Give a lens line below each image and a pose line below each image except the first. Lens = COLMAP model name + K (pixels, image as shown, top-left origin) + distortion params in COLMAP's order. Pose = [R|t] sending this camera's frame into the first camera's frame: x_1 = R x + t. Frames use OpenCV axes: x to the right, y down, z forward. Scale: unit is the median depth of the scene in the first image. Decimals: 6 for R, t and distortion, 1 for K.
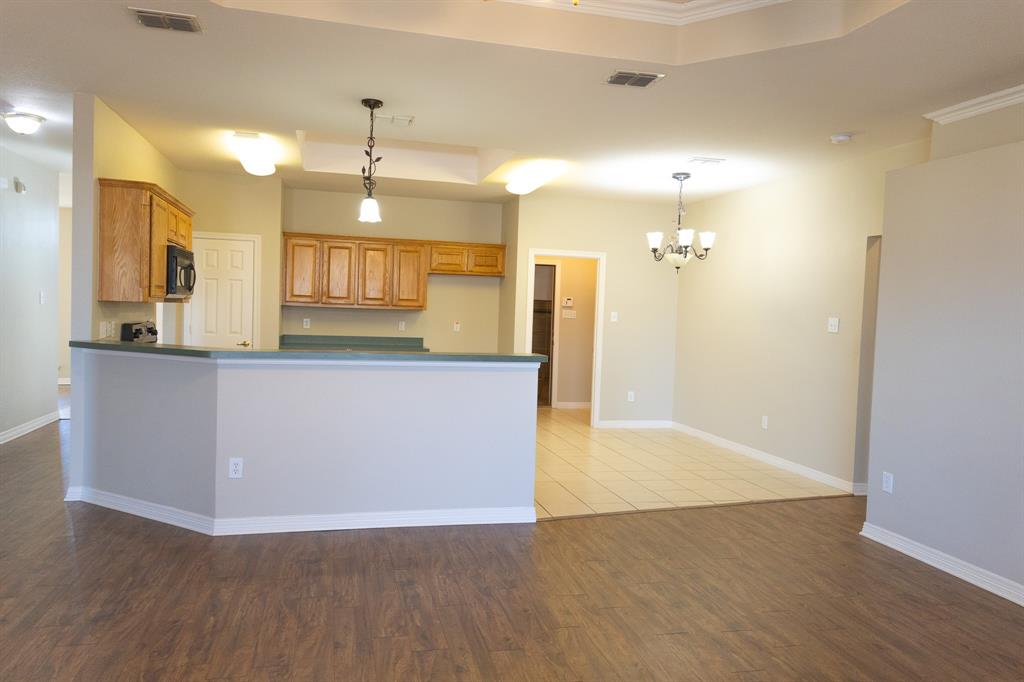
lens RADIAL K [[734.5, 0, 515.1], [0, 734.5, 339.1], [0, 0, 1]] dist [0.041646, -0.003194]
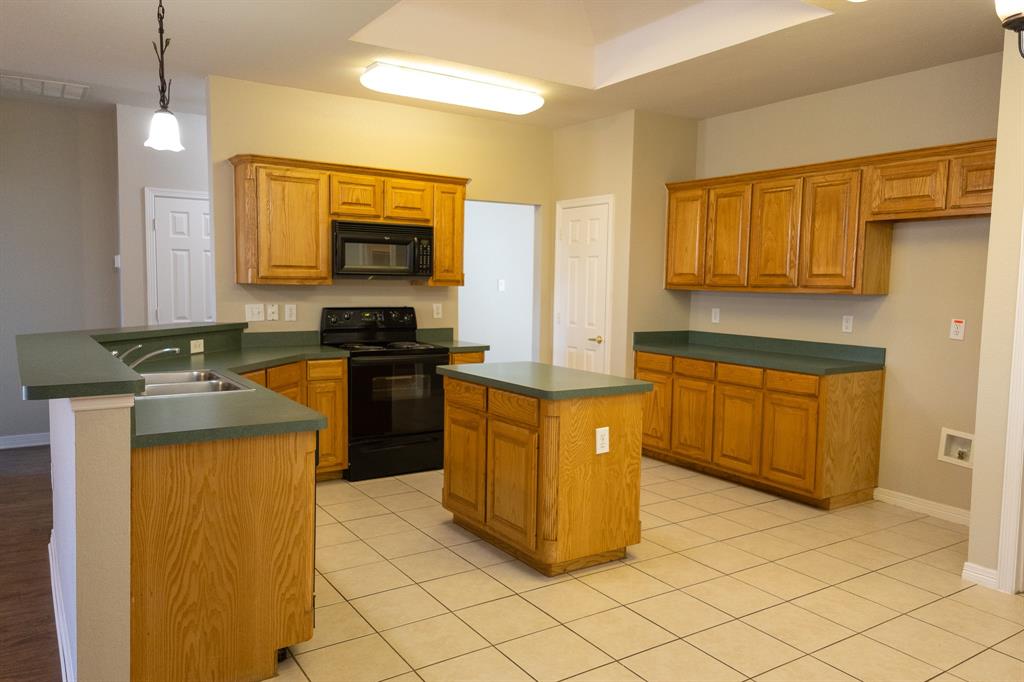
lens RADIAL K [[734.5, 0, 515.1], [0, 734.5, 339.1], [0, 0, 1]] dist [0.041646, -0.003194]
pose [[0.336859, 0.050537, -0.940198, 0.291734], [-0.041630, 0.998381, 0.038749, -0.018465], [0.940634, 0.026087, 0.338418, 0.607632]]
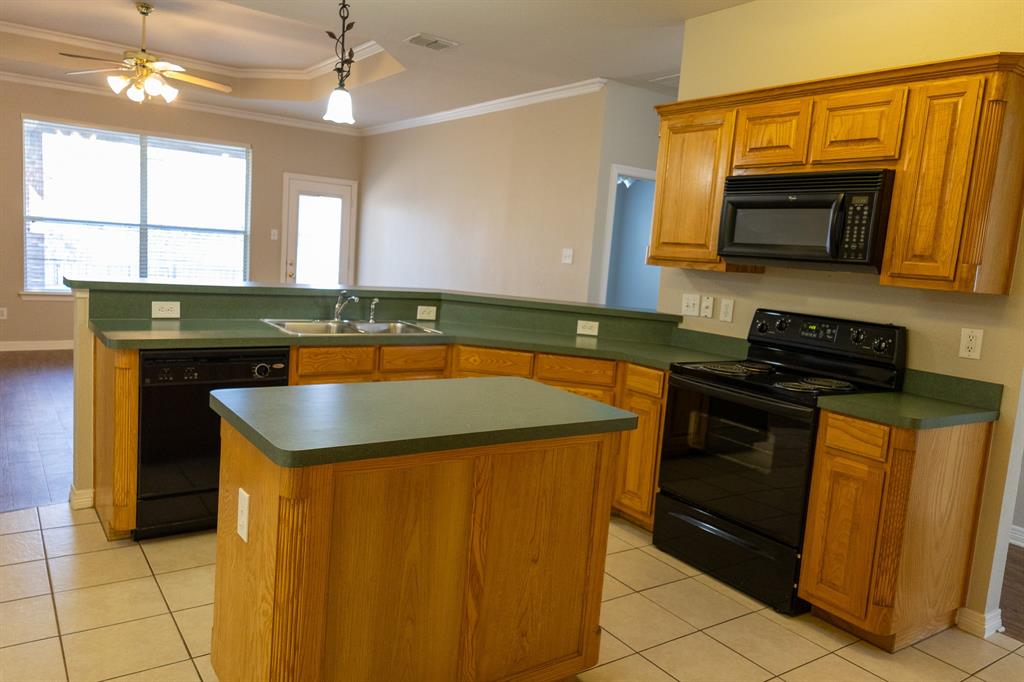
lens RADIAL K [[734.5, 0, 515.1], [0, 734.5, 339.1], [0, 0, 1]] dist [0.041646, -0.003194]
pose [[-0.928574, -0.058650, -0.366485, -0.062790], [-0.119516, 0.982090, 0.145654, -0.042108], [0.351379, 0.179051, -0.918953, 1.014922]]
